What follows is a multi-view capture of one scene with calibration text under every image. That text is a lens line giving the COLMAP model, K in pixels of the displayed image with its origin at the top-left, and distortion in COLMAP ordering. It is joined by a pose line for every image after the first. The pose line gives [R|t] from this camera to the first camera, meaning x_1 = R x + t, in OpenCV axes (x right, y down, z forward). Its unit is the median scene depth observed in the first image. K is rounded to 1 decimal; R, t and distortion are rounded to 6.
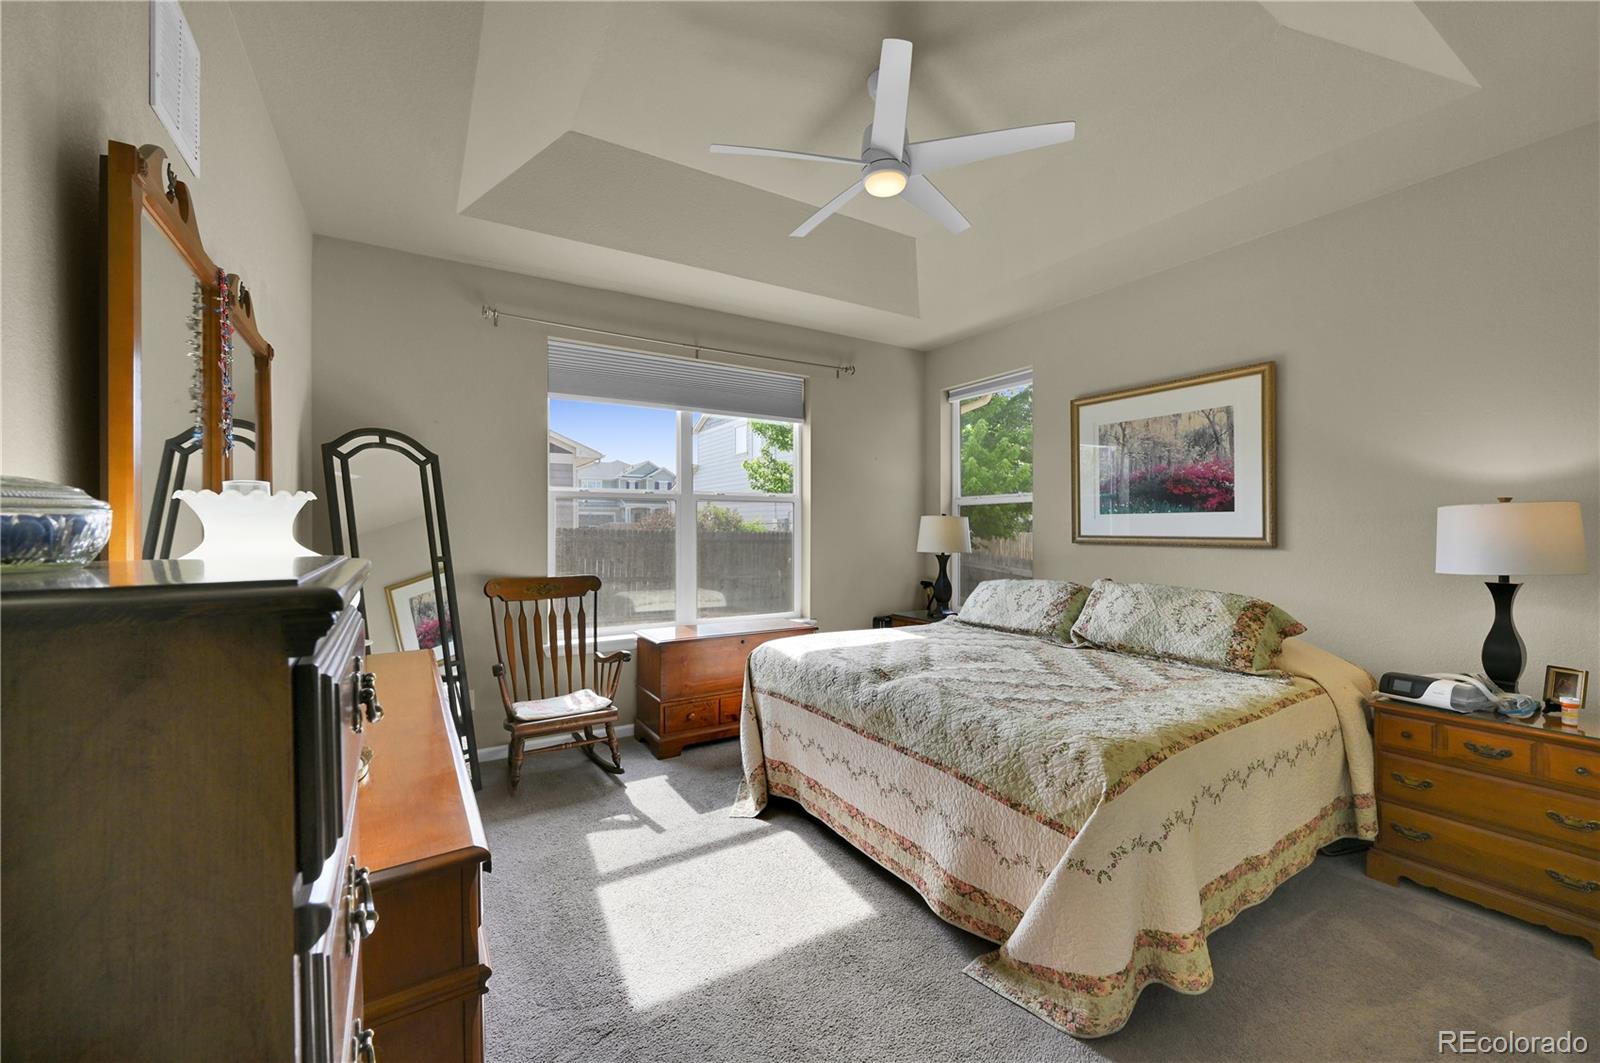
lens RADIAL K [[635.3, 0, 805.4], [0, 635.3, 537.1], [0, 0, 1]] dist [-0.000089, -0.000156]
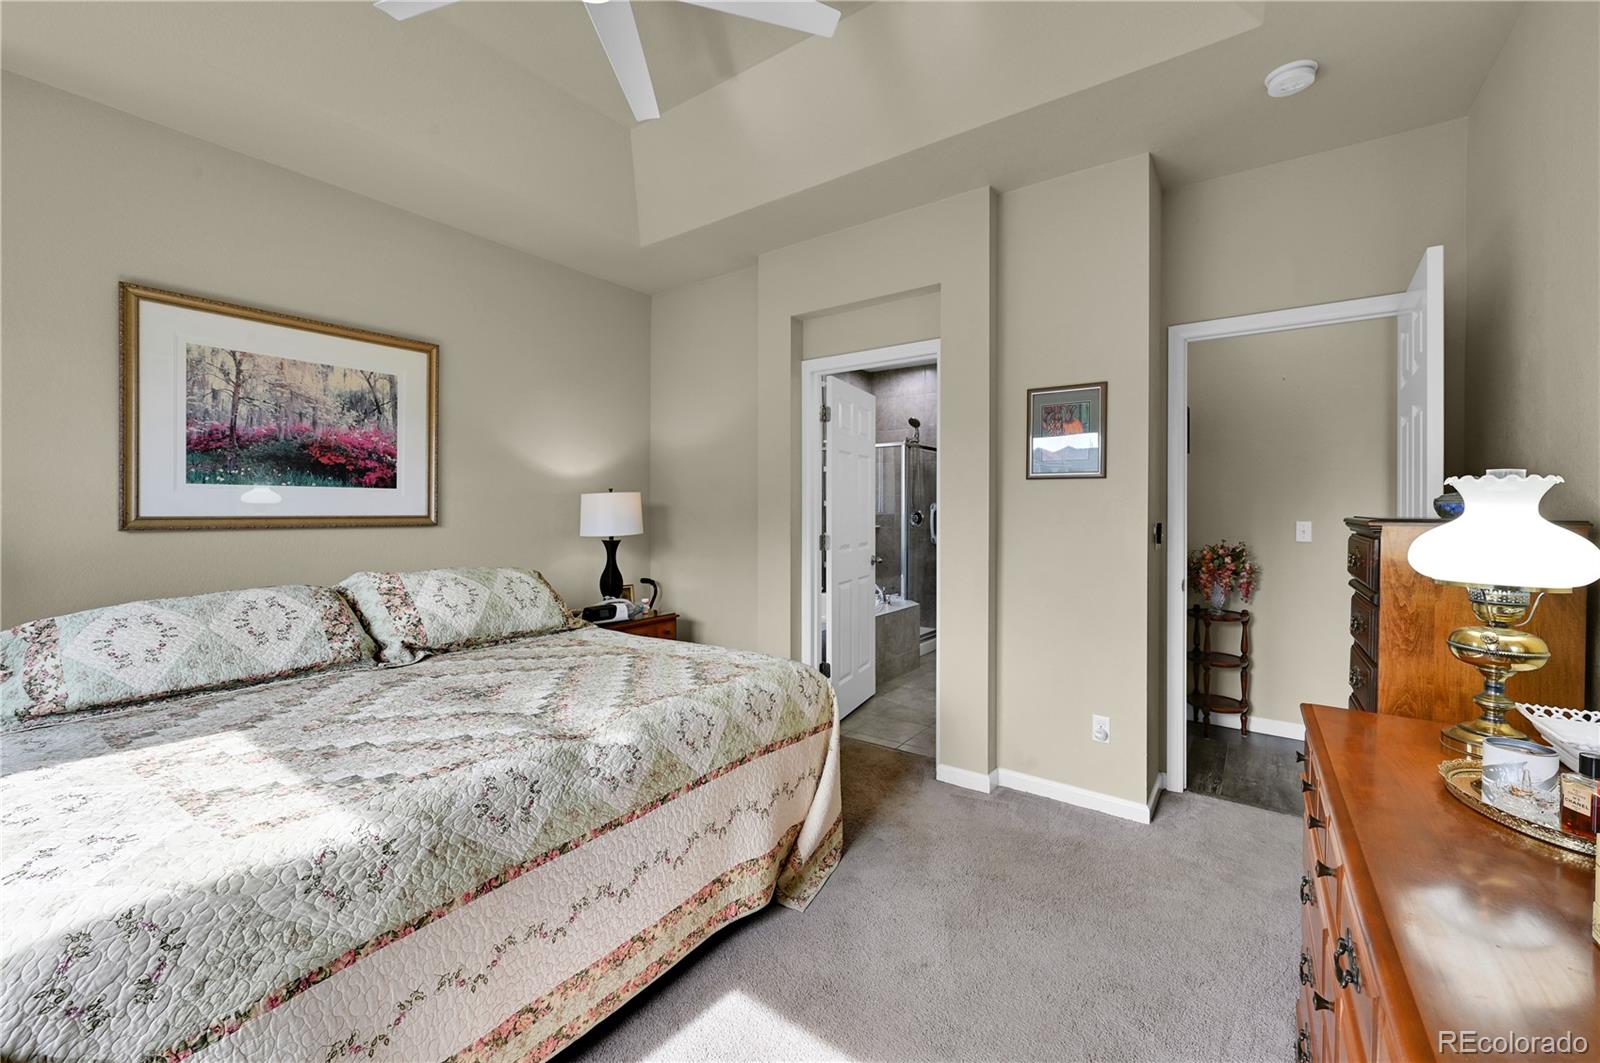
lens RADIAL K [[635.3, 0, 806.2], [0, 635.3, 516.6], [0, 0, 1]] dist [-0.000089, -0.000156]
pose [[-0.385253, -0.010002, 0.922757, -0.449545], [0.012391, 0.999795, 0.016011, -0.006442], [-0.922728, 0.017602, -0.385050, 0.838927]]
